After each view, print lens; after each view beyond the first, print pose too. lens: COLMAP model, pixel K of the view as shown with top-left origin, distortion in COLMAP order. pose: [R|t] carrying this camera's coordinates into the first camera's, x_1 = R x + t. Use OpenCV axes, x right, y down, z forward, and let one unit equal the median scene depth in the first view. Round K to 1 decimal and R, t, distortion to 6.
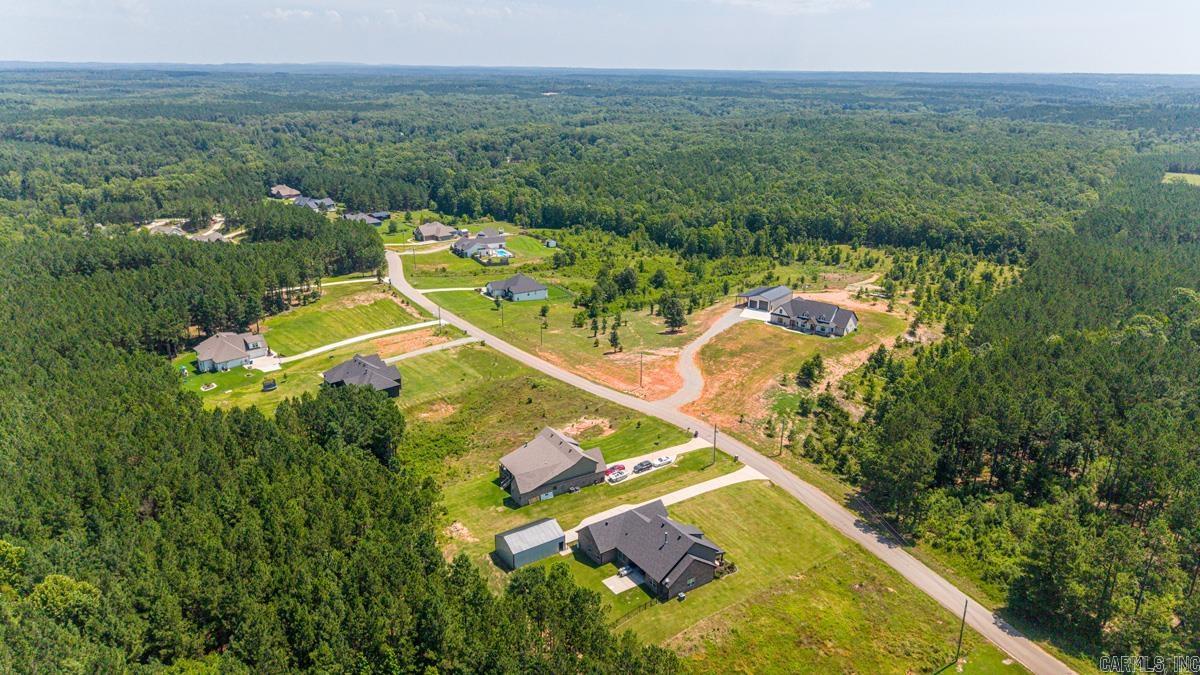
lens RADIAL K [[805.6, 0, 602.2], [0, 805.6, 330.4], [0, 0, 1]] dist [0.028288, -0.033569]
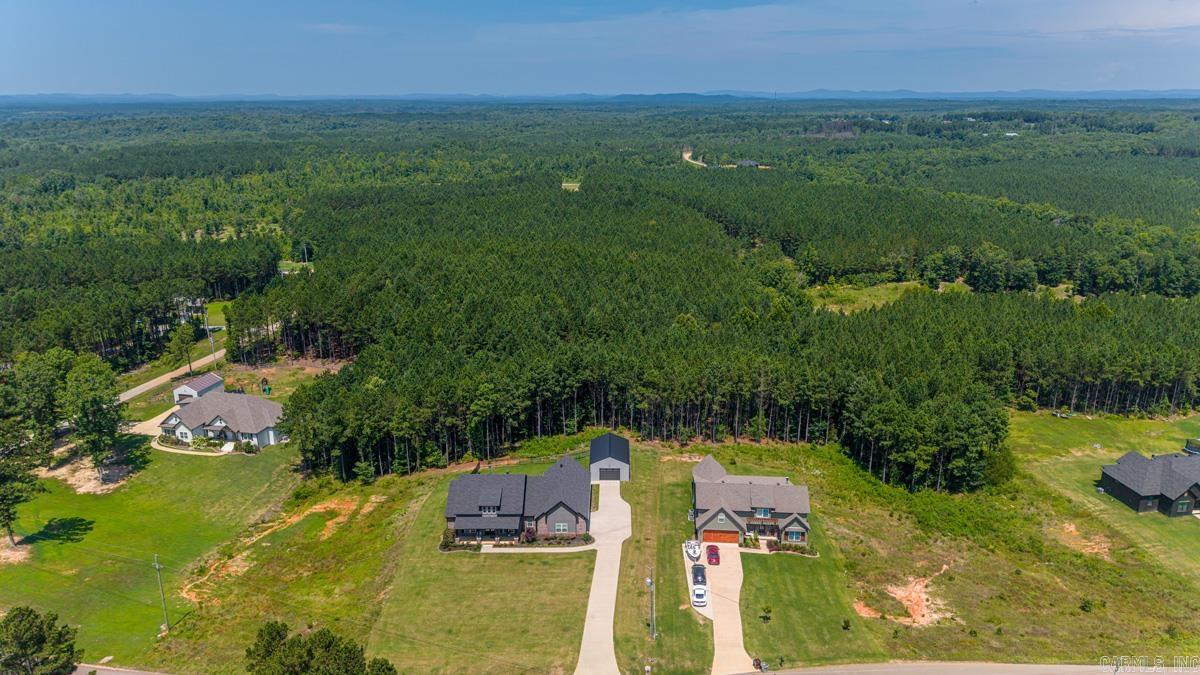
lens RADIAL K [[805.6, 0, 605.6], [0, 805.6, 342.2], [0, 0, 1]] dist [0.028288, -0.033569]
pose [[-0.571130, 0.233643, -0.786906, 0.540801], [-0.262042, 0.856584, 0.444520, -0.245237], [0.777910, 0.460081, -0.427996, 1.109761]]
